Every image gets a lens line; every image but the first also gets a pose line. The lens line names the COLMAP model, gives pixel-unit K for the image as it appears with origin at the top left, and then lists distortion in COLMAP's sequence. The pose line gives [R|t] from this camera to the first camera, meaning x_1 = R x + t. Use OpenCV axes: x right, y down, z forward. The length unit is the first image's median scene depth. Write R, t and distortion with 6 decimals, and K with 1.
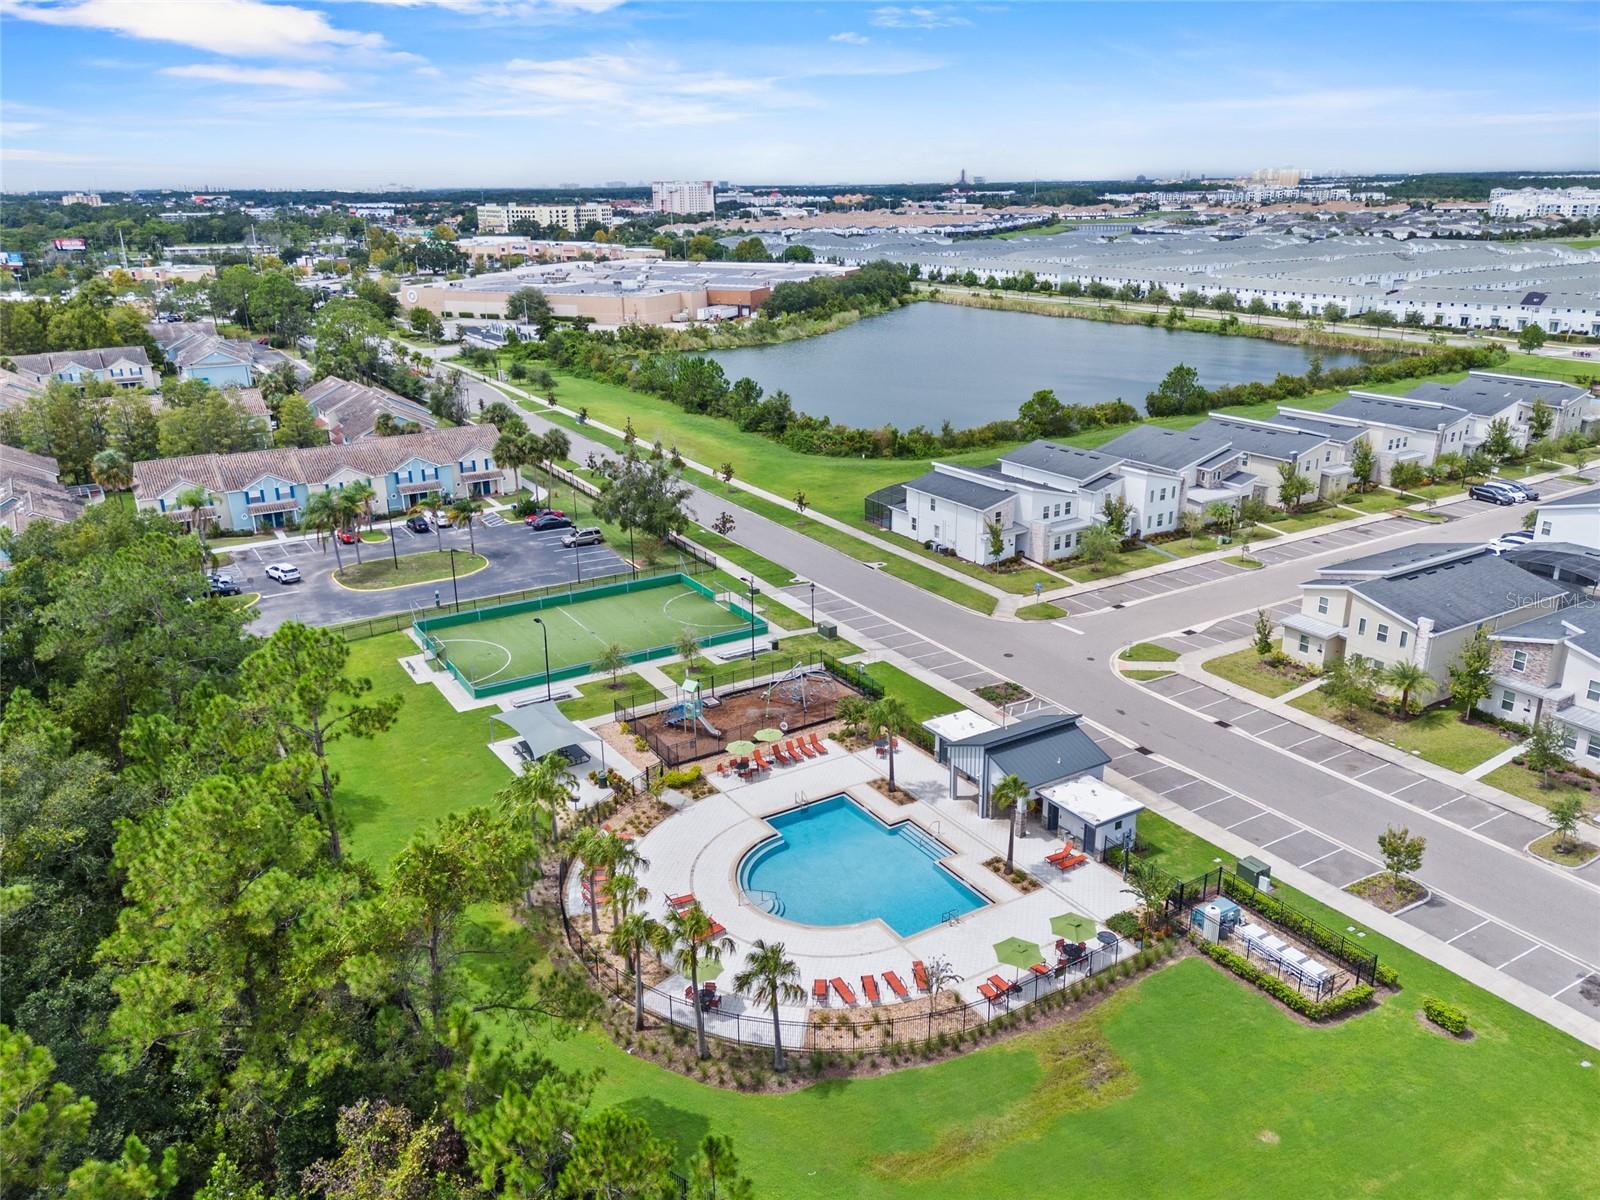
lens RADIAL K [[1183.3, 0, 800.0], [0, 1183.3, 600.0], [0, 0, 1]] dist [0.034605, -0.007607]
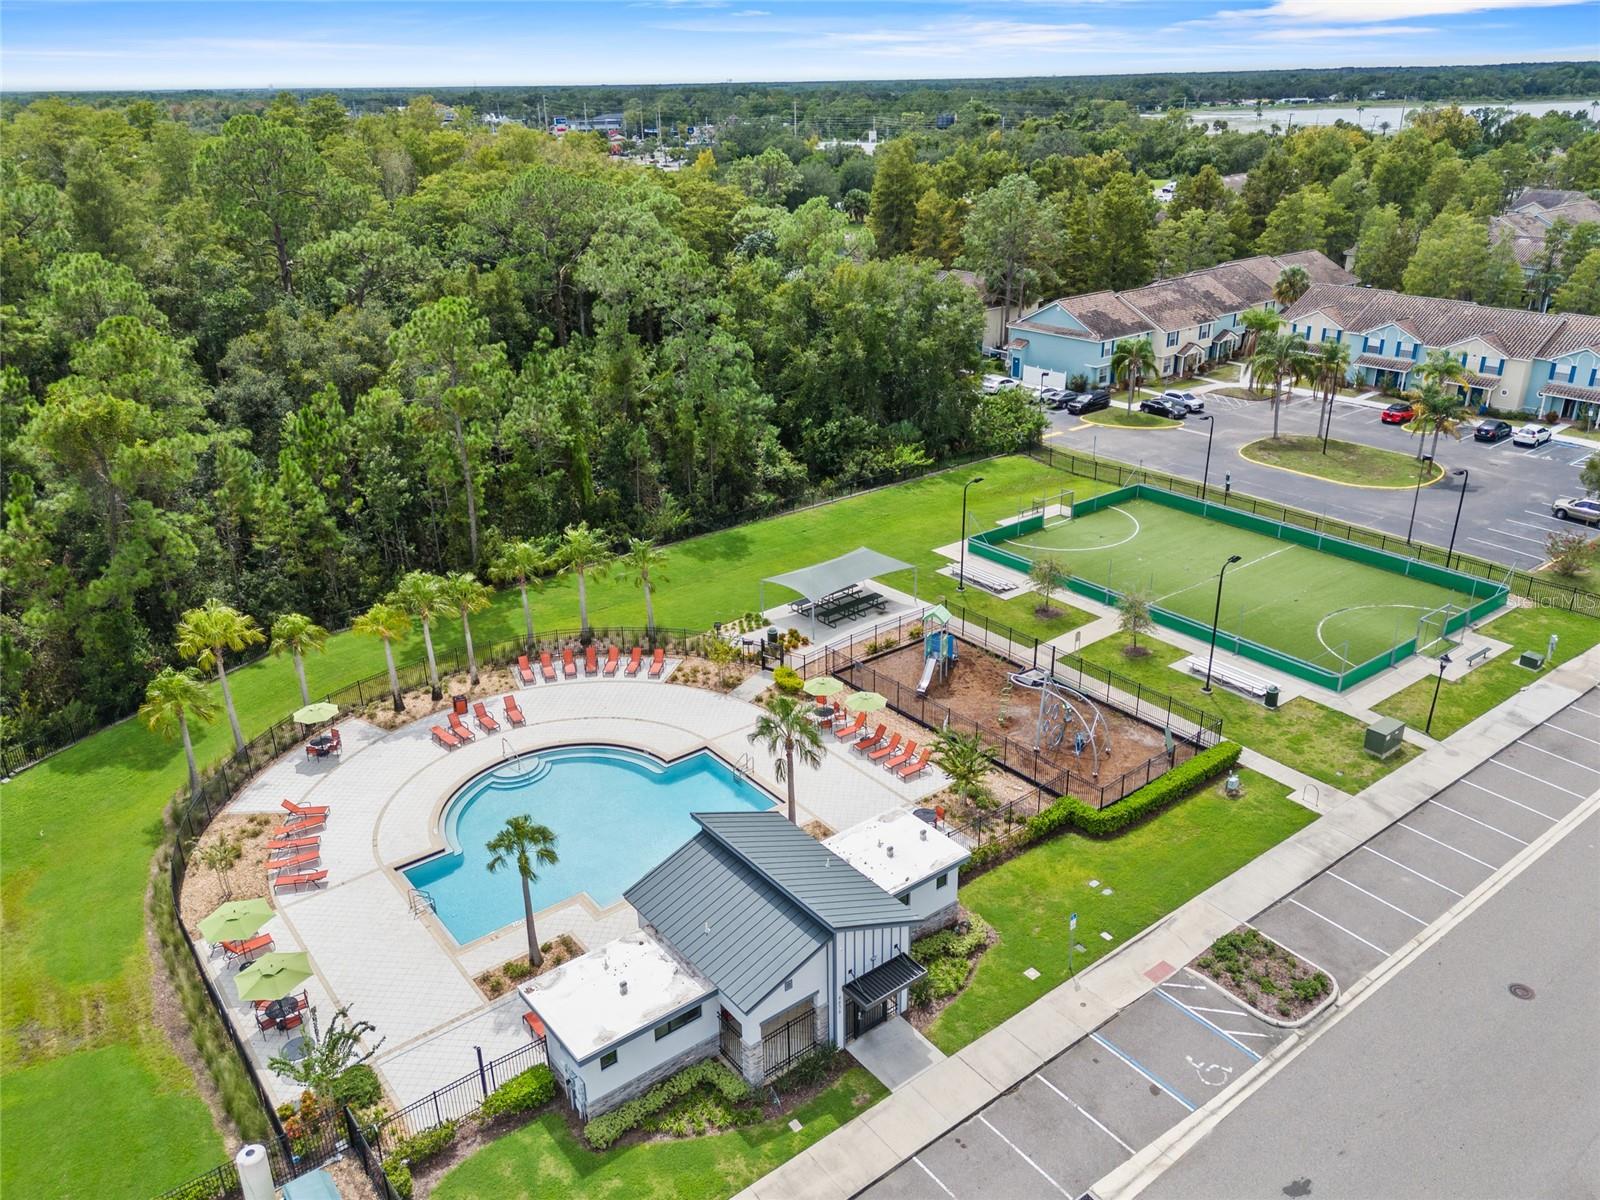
lens RADIAL K [[1183.3, 0, 800.0], [0, 1183.3, 600.0], [0, 0, 1]] dist [0.034605, -0.007607]
pose [[0.109834, 0.404479, -0.907928, 0.385793], [-0.309004, 0.882086, 0.355586, -0.116365], [0.944697, 0.241498, 0.221869, 0.532627]]
